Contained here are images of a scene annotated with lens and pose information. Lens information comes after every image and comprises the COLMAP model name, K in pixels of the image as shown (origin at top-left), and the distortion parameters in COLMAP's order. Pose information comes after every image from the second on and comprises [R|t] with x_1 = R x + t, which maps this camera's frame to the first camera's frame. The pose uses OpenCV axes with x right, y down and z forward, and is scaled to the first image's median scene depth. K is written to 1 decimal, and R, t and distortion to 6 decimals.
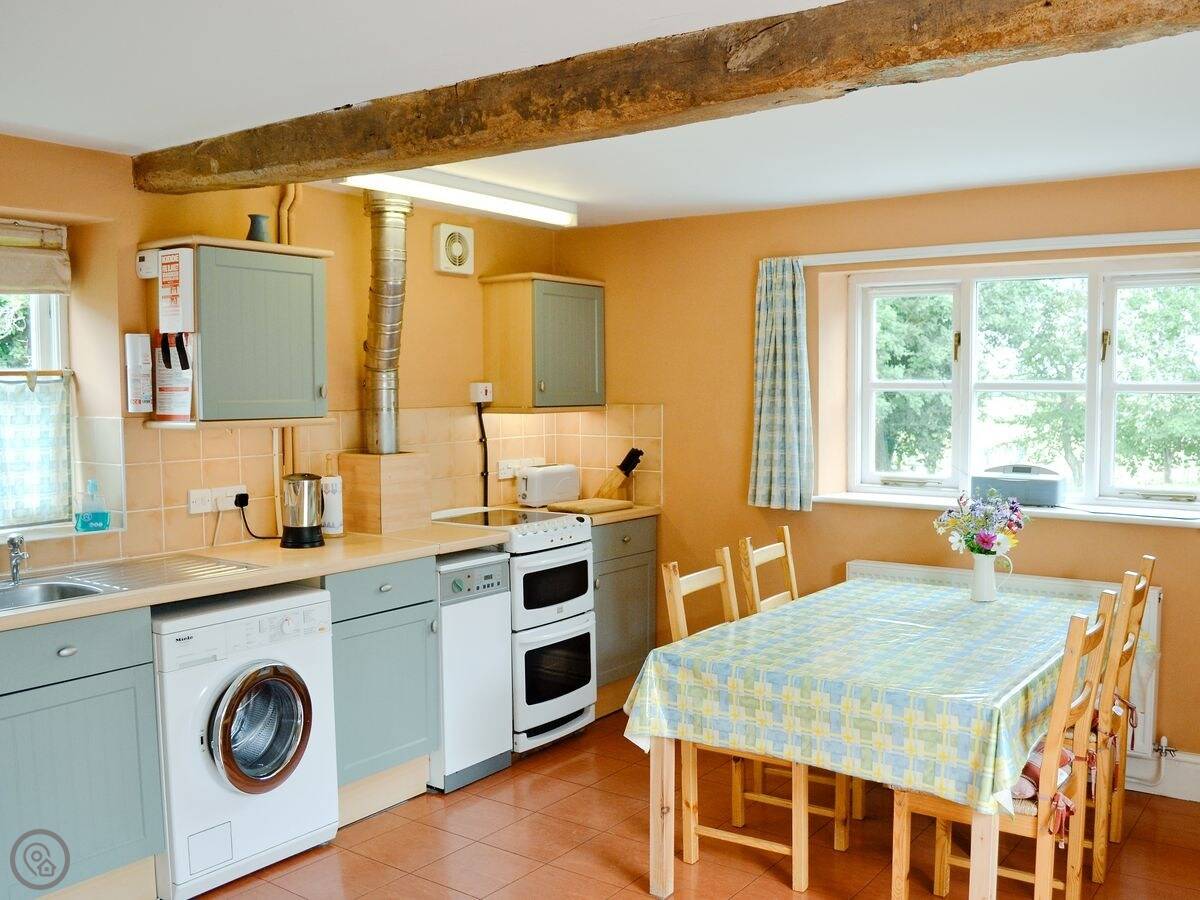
lens RADIAL K [[1140.9, 0, 629.7], [0, 1140.9, 453.3], [0, 0, 1]] dist [-0.002523, -0.135025]
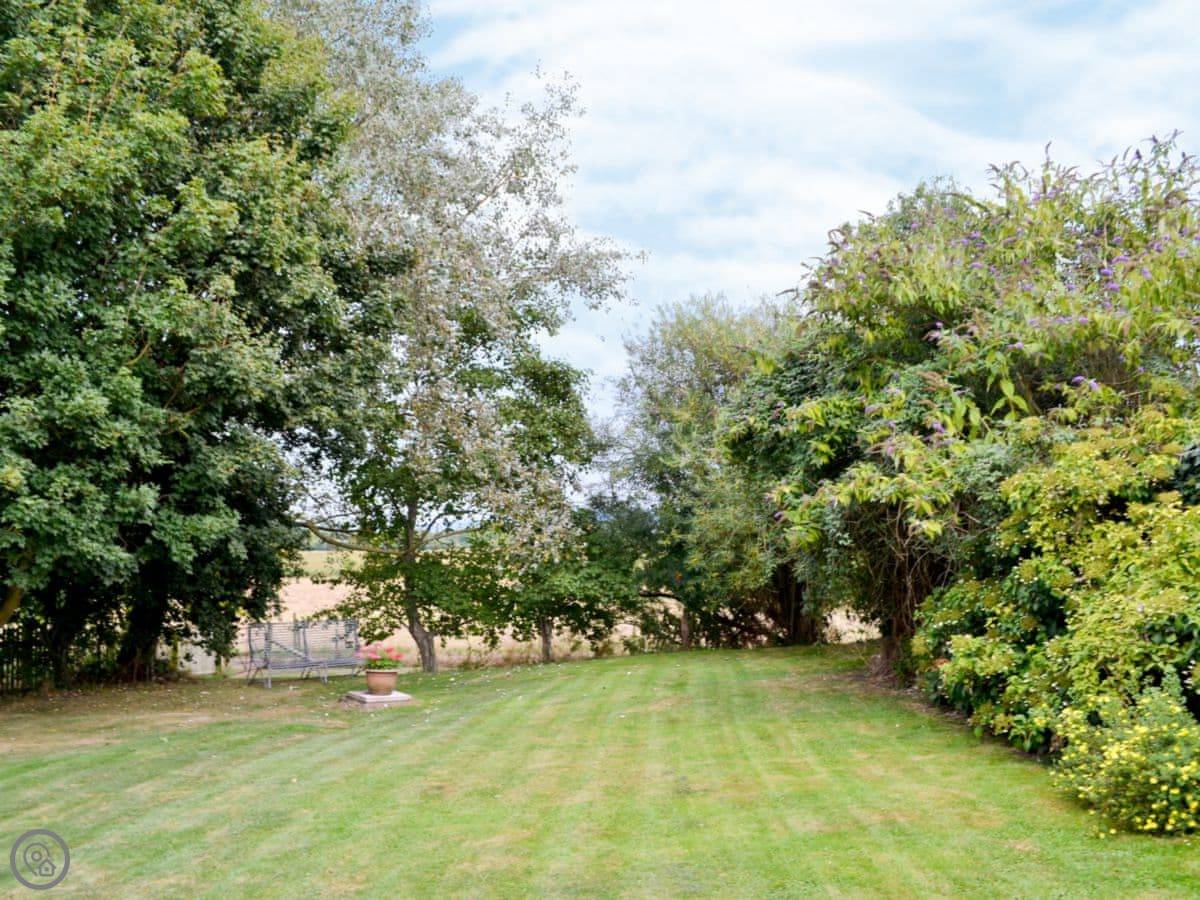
lens RADIAL K [[1140.9, 0, 629.7], [0, 1140.9, 453.3], [0, 0, 1]] dist [-0.002523, -0.135025]
pose [[0.829913, 0.042387, 0.556280, 0.106851], [0.031778, 0.991899, -0.122989, -0.015480], [-0.556987, 0.119747, 0.821843, 0.365575]]
